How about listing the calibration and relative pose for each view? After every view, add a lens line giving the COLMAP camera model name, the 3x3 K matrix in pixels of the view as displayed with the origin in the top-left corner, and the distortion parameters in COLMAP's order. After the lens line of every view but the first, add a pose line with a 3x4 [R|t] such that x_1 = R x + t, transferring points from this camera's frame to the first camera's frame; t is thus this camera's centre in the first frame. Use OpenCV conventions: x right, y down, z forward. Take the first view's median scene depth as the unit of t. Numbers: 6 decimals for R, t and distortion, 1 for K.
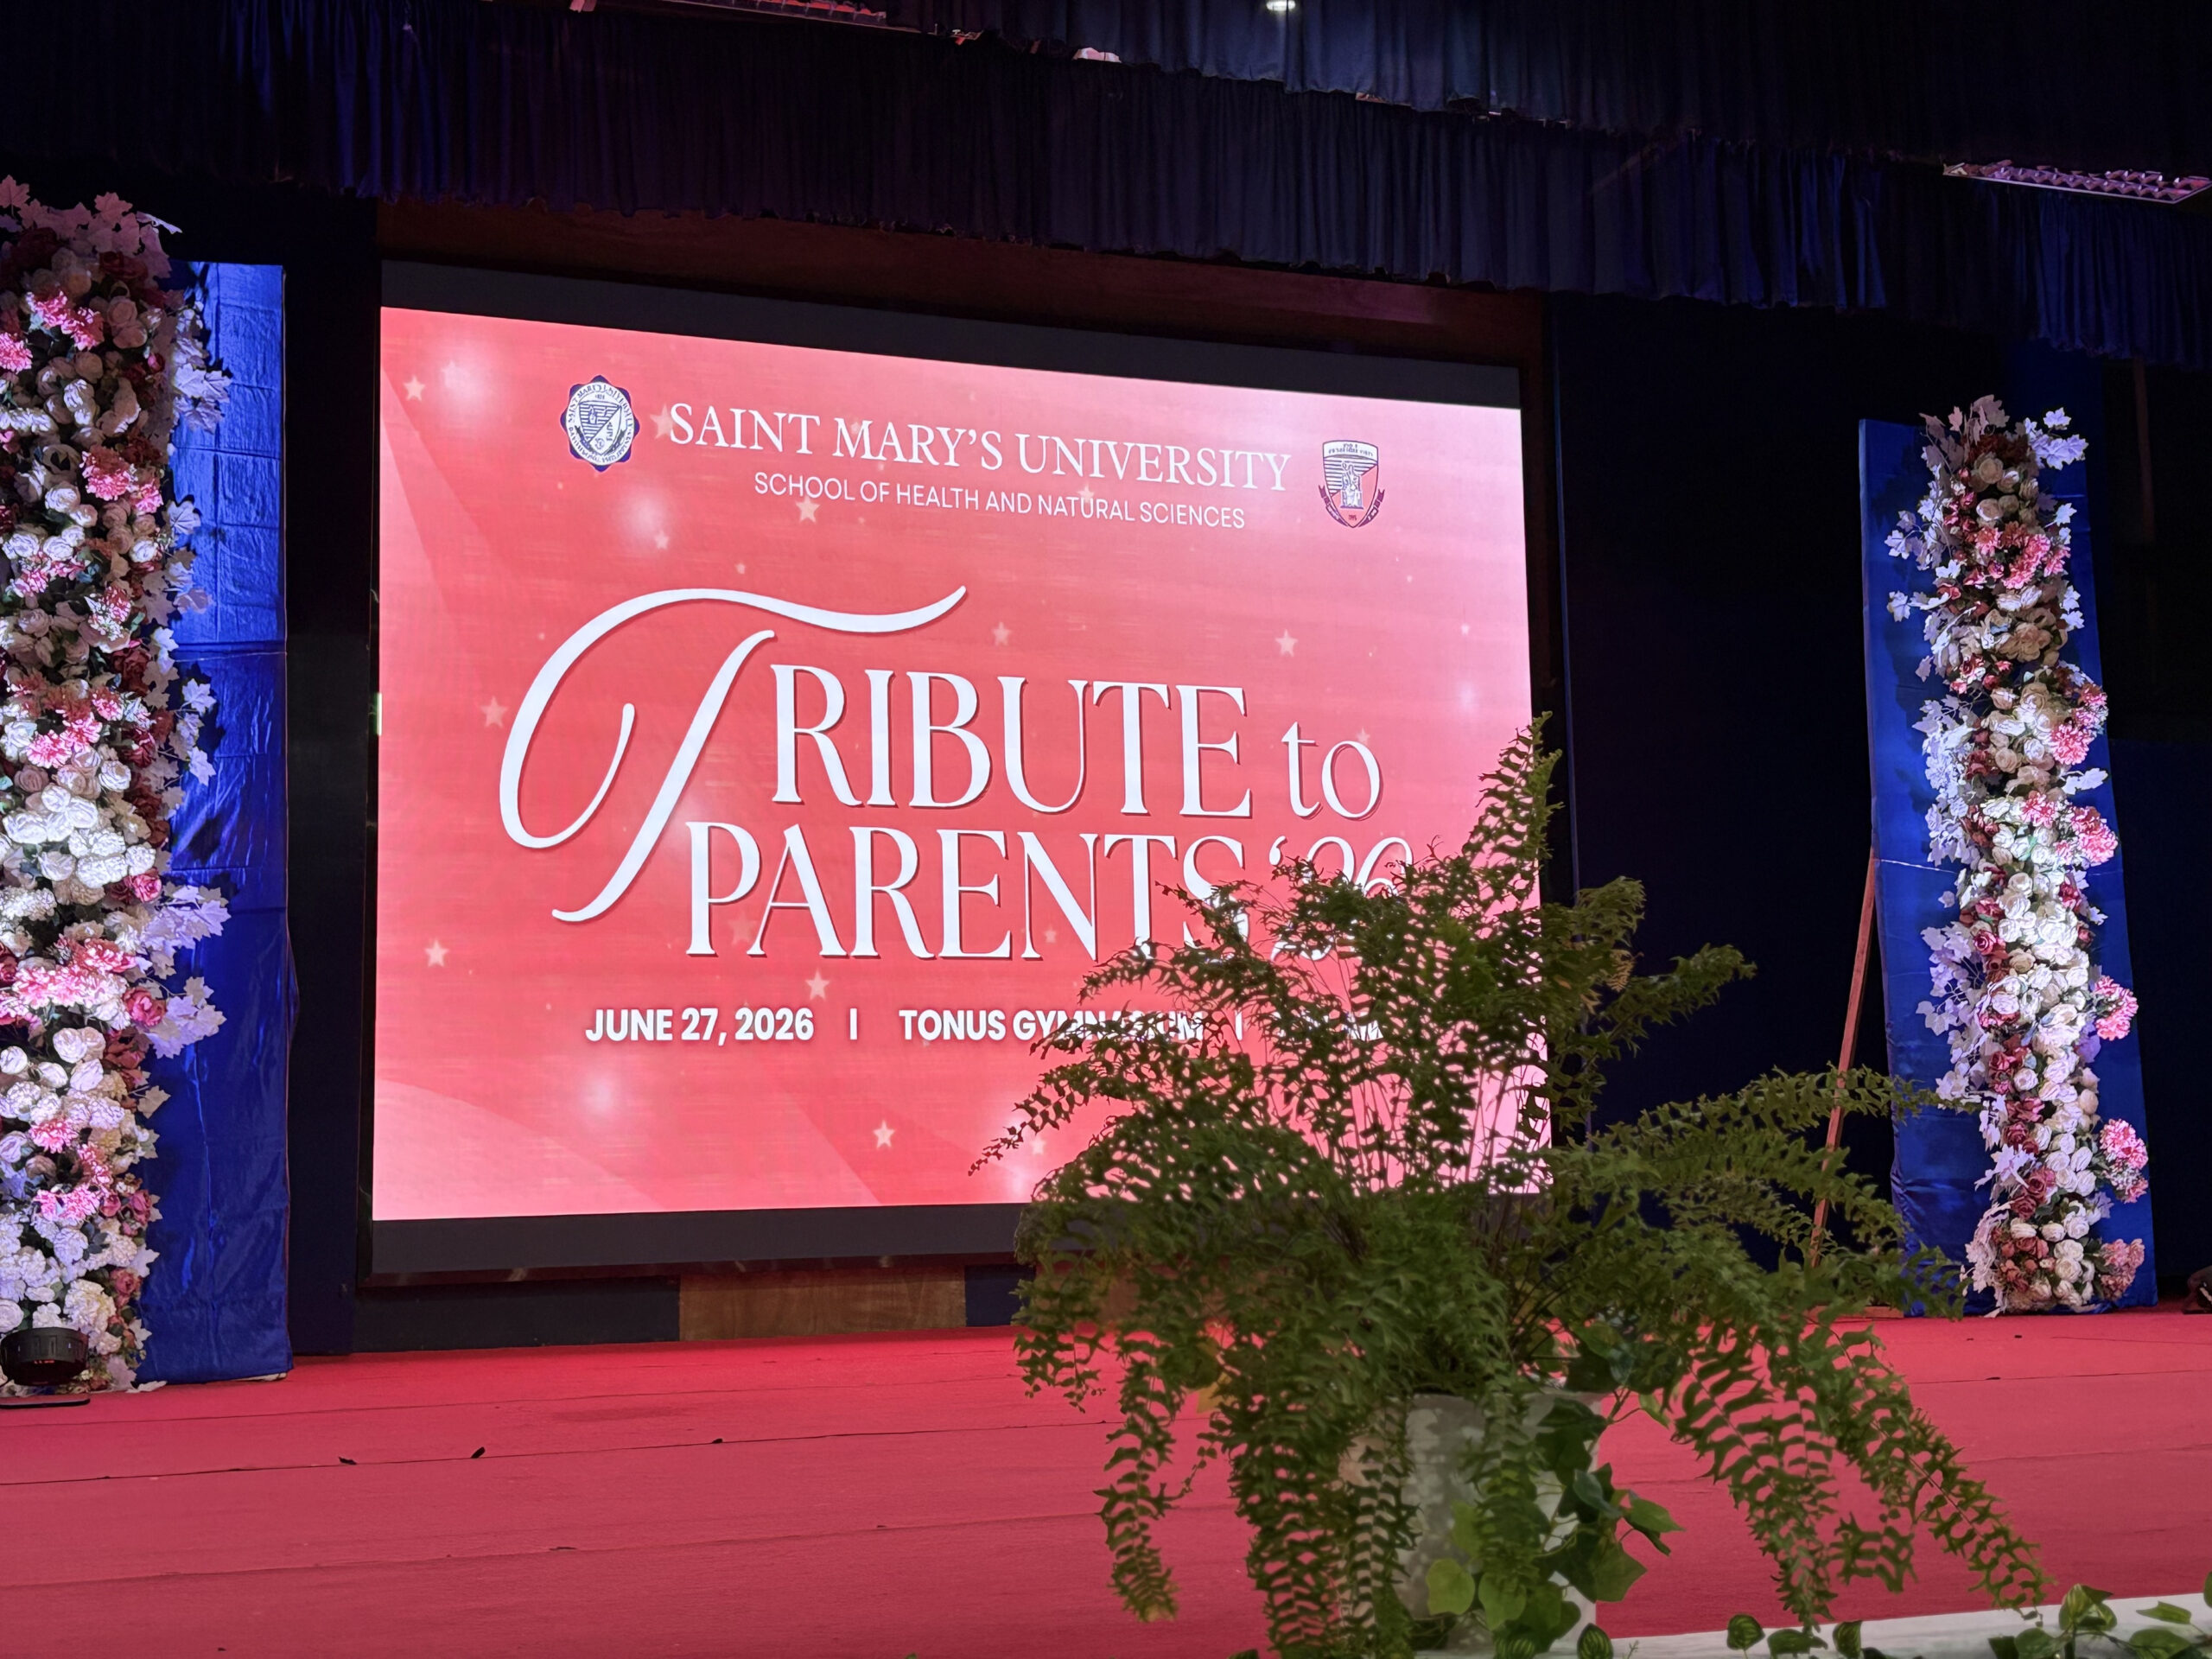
lens RADIAL K [[2830.6, 0, 1118.7], [0, 2830.6, 847.8], [0, 0, 1]] dist [0.069025, 0.000000]
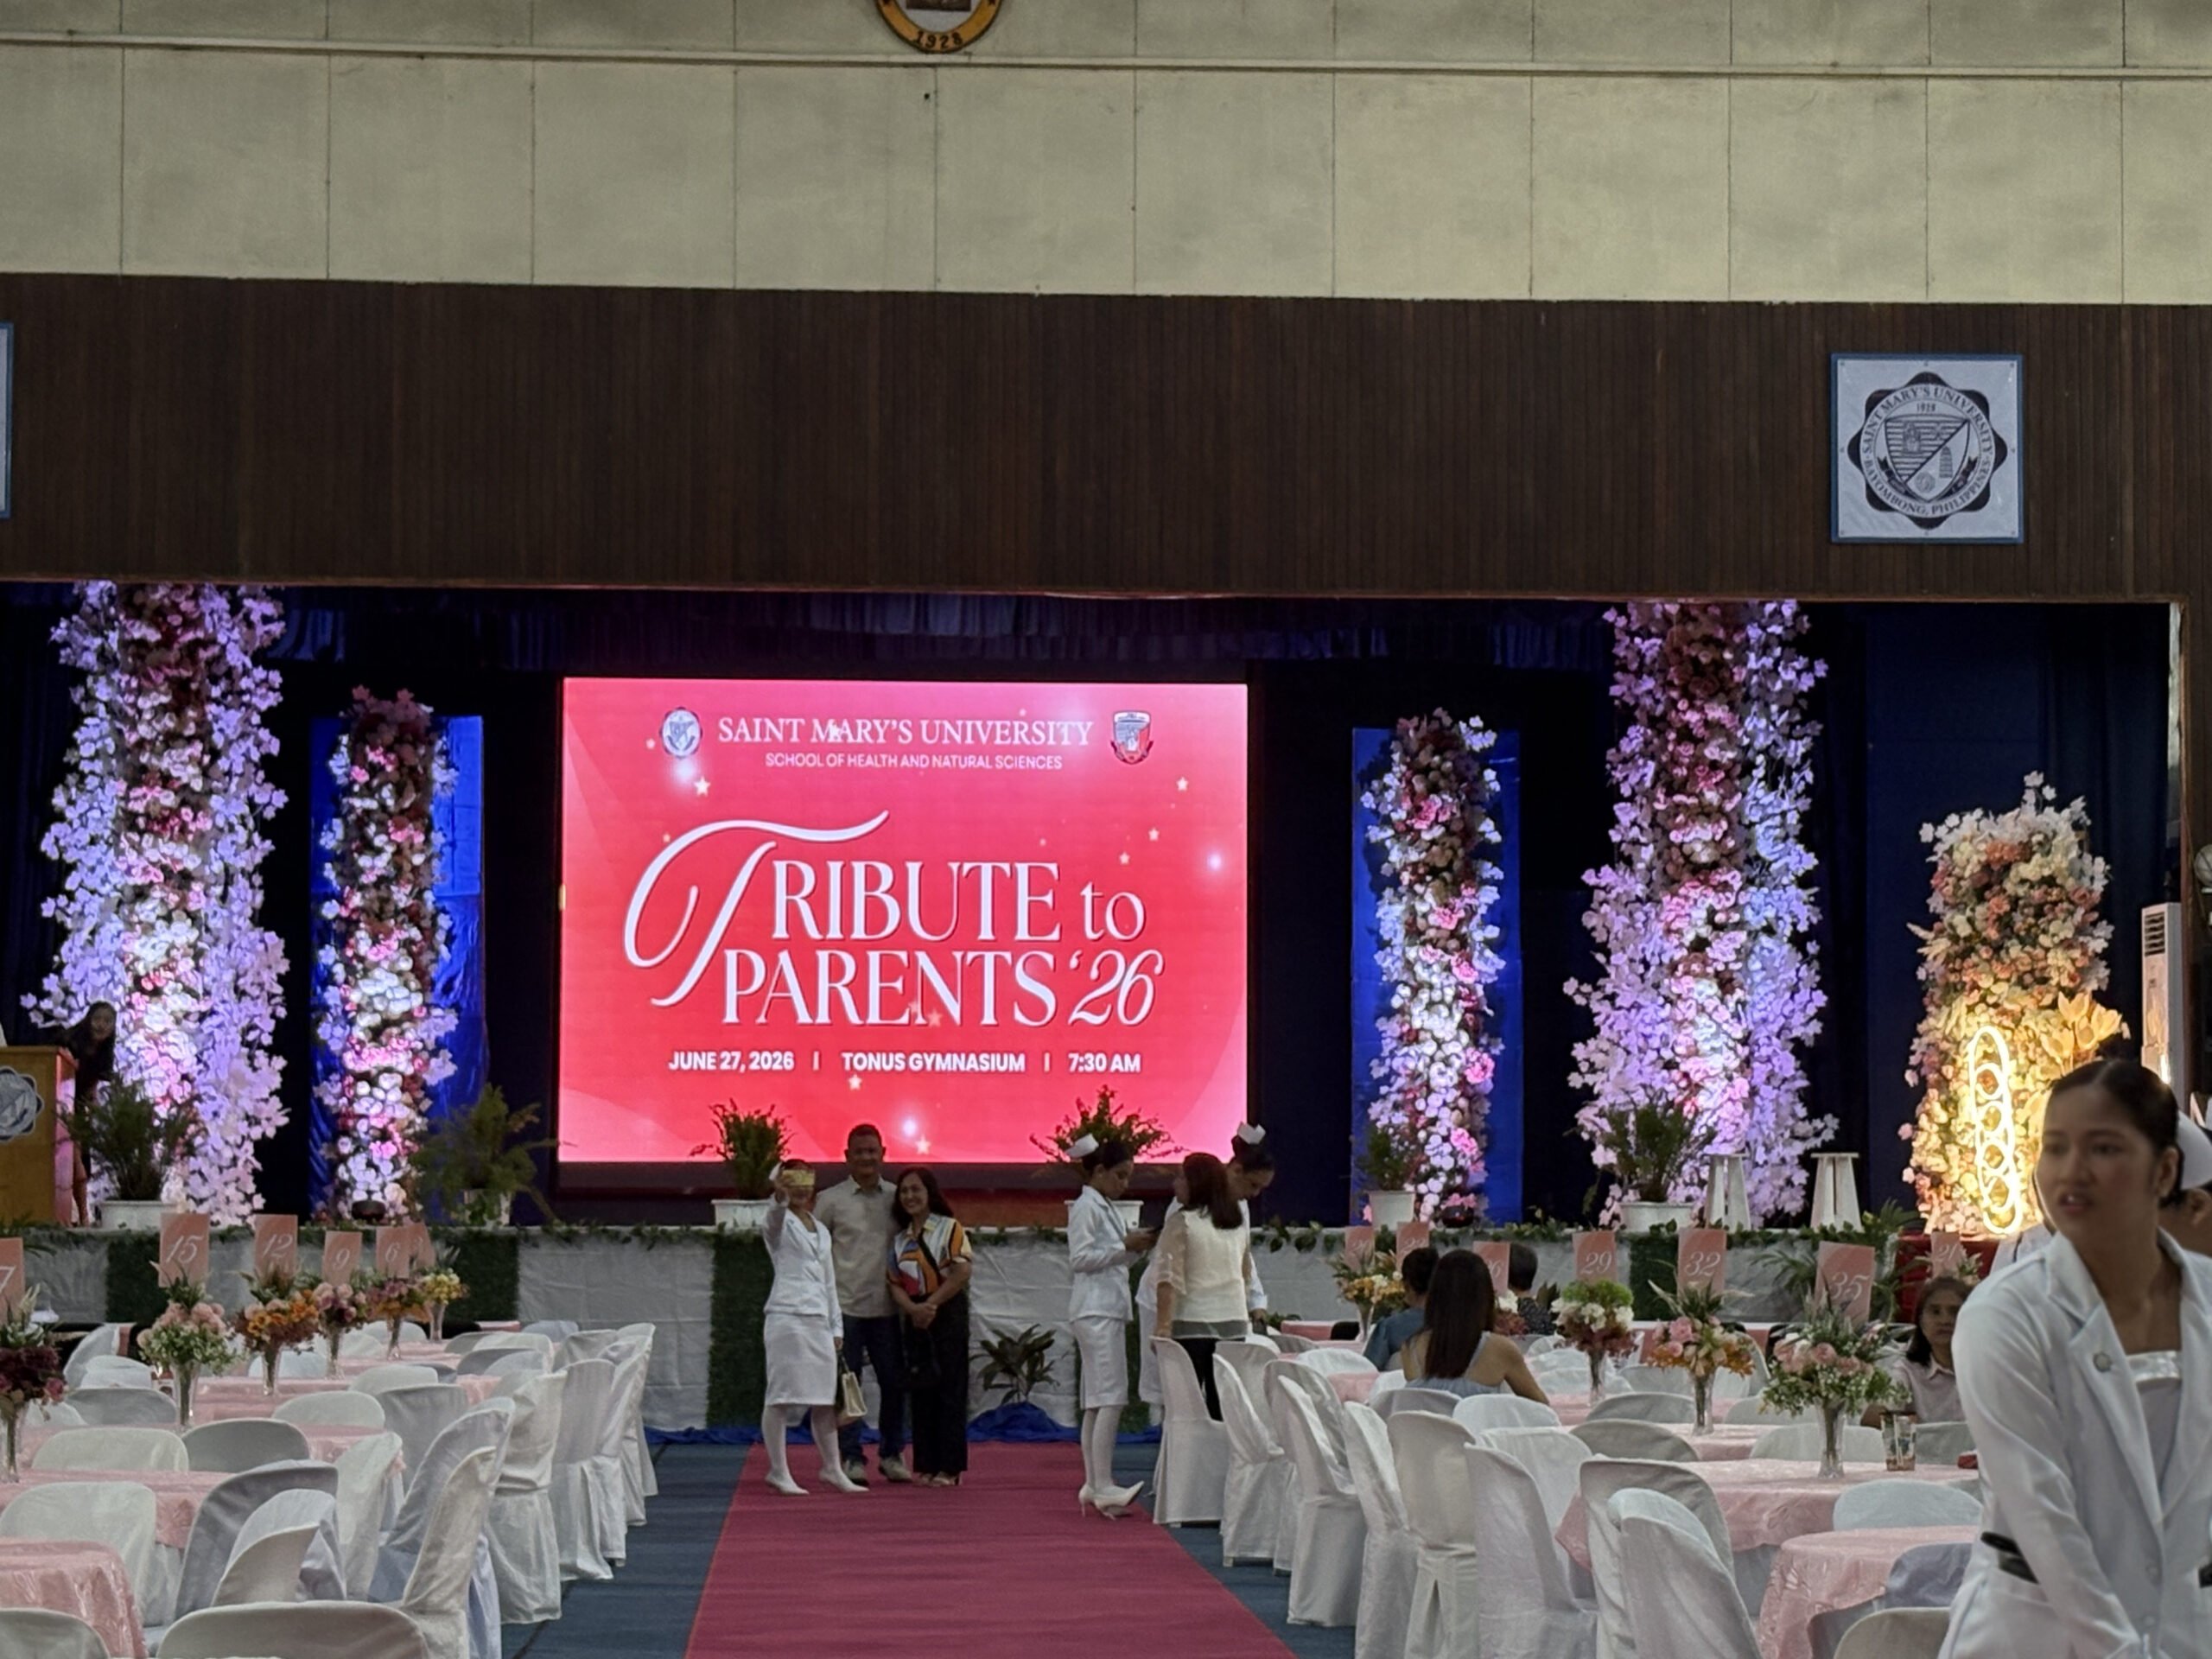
lens RADIAL K [[5123.4, 0, 1164.3], [0, 5123.4, 831.6], [0, 0, 1]] dist [0.166812, 0.000000]
pose [[0.956284, 0.006207, -0.292373, 1.090020], [0.012636, 0.997964, 0.062514, -0.289647], [0.292166, -0.063476, 0.954259, -2.084818]]
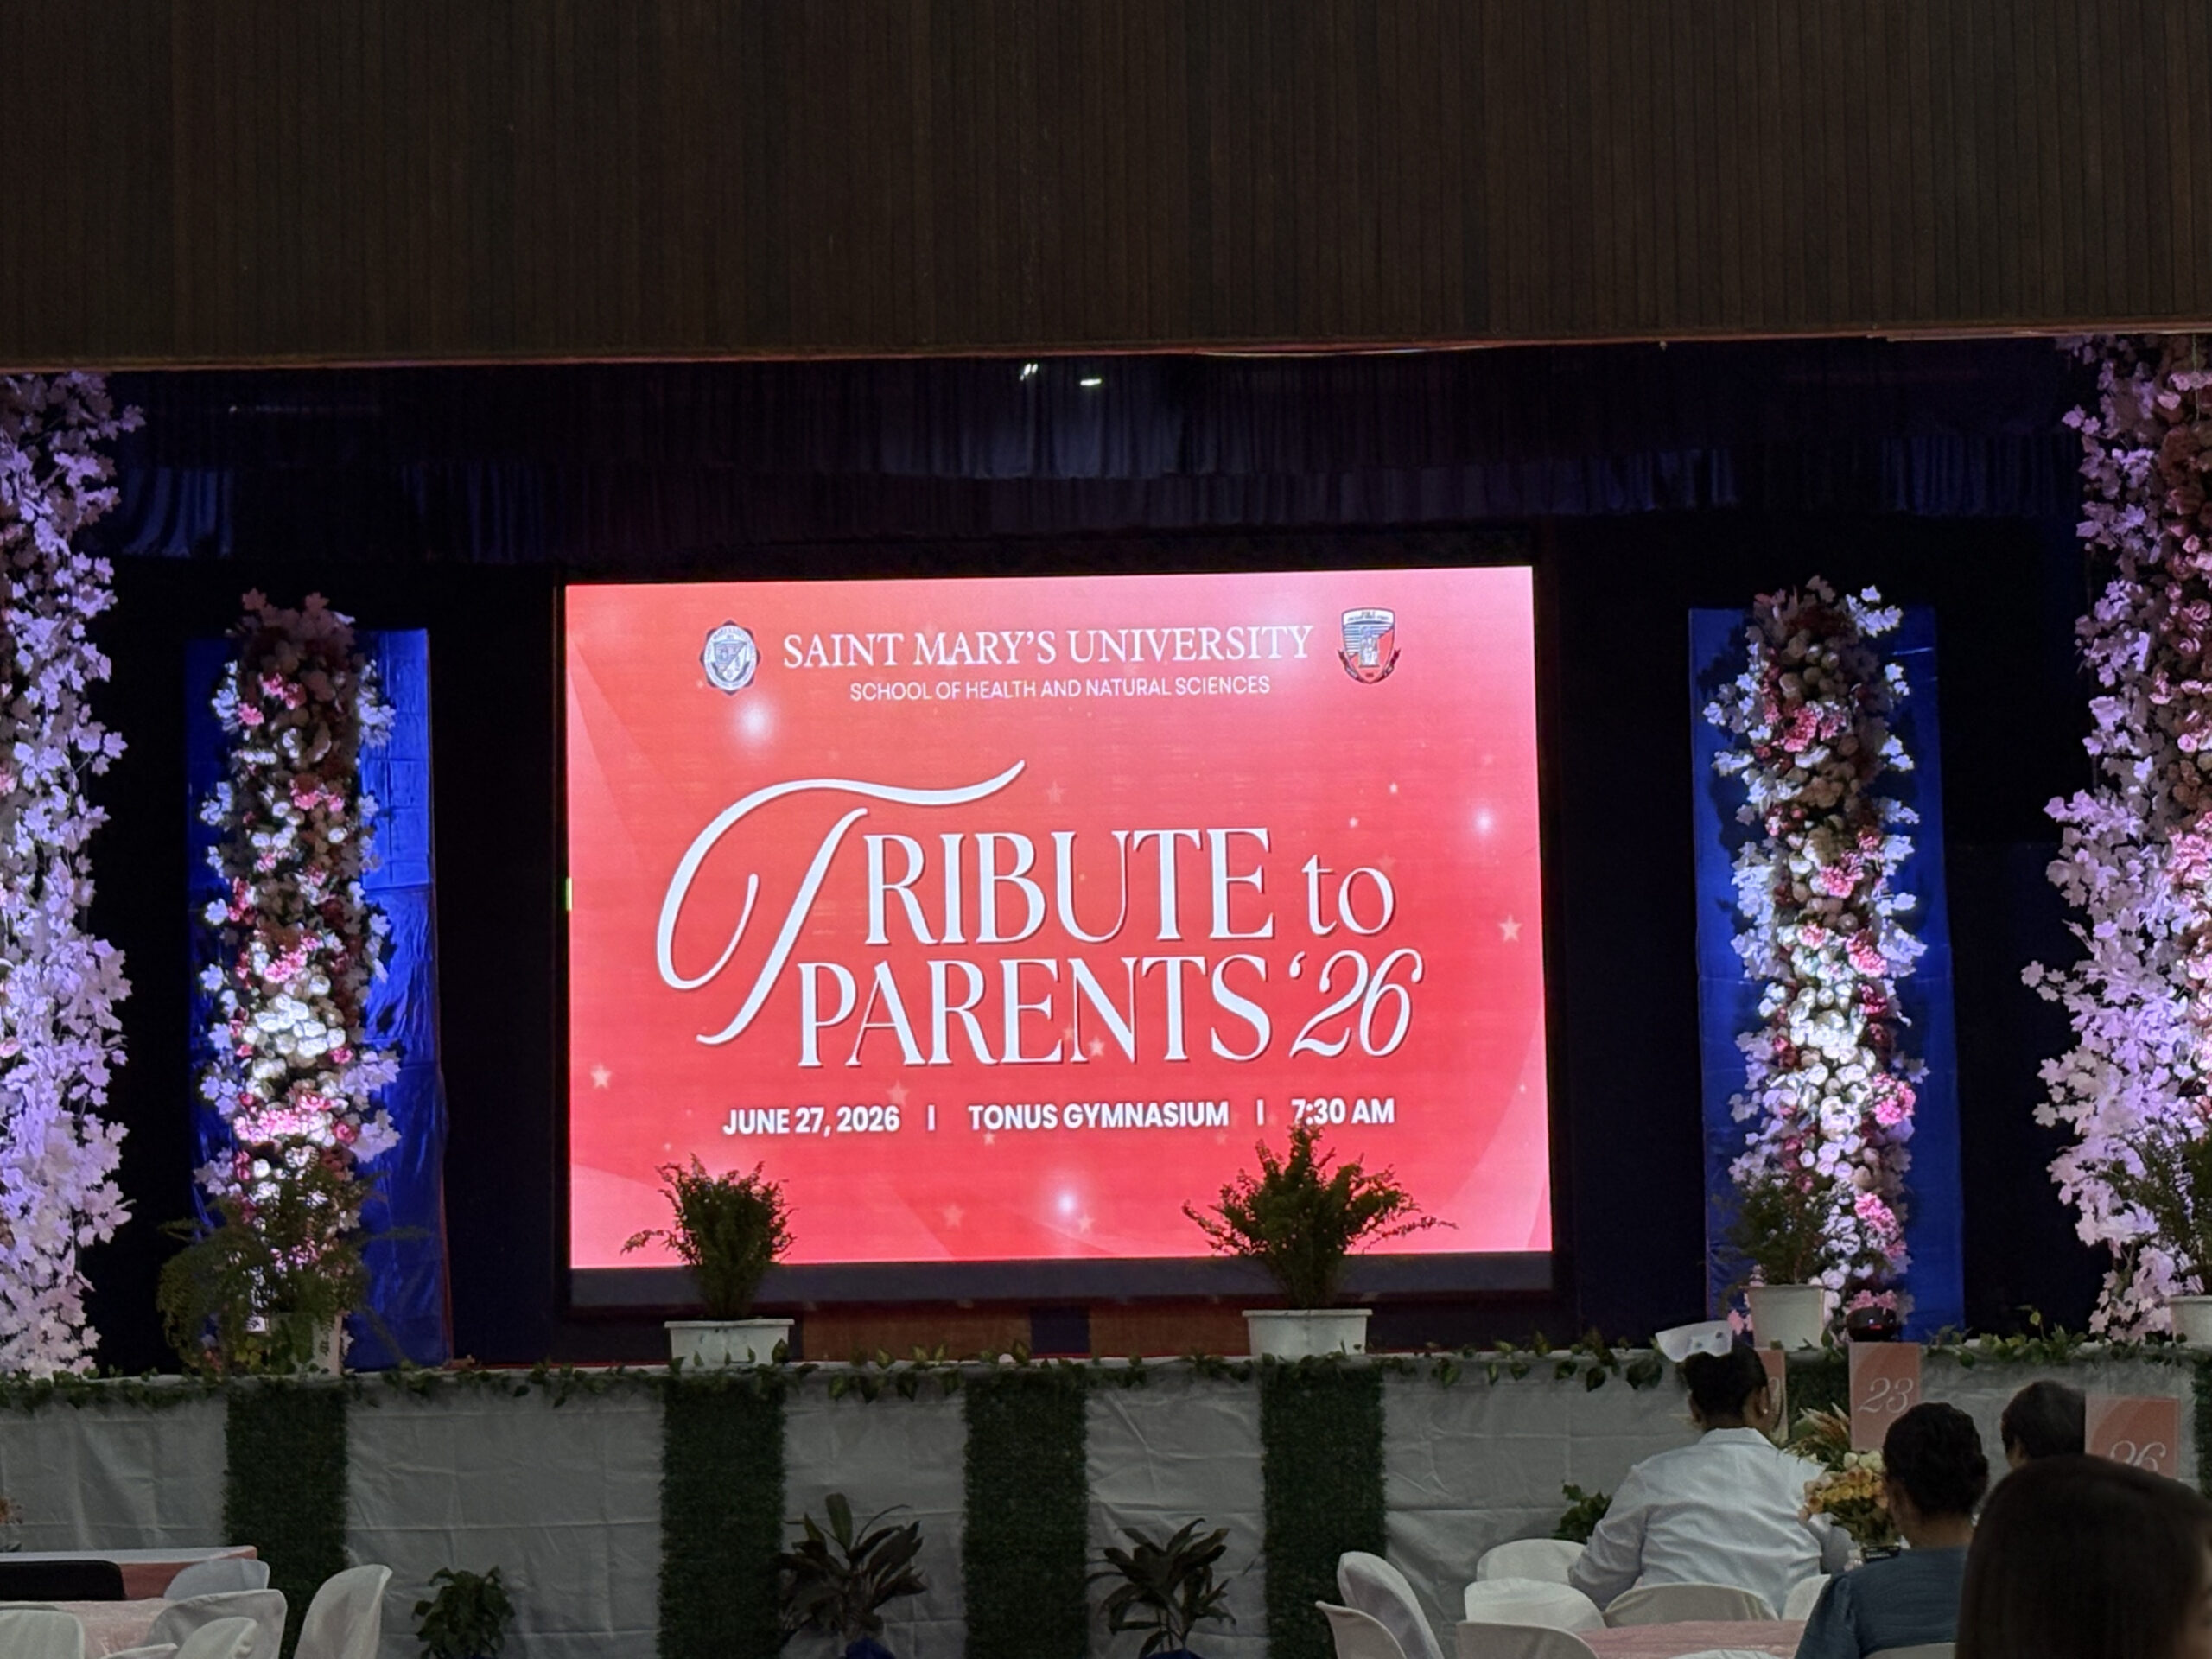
lens RADIAL K [[5123.4, 0, 1086.9], [0, 5123.4, 793.6], [0, 0, 1]] dist [0.166812, 0.000000]
pose [[0.930956, -0.029301, -0.363953, 0.822151], [0.043706, 0.998551, 0.031403, -0.153959], [0.362505, -0.045142, 0.930888, -1.127033]]
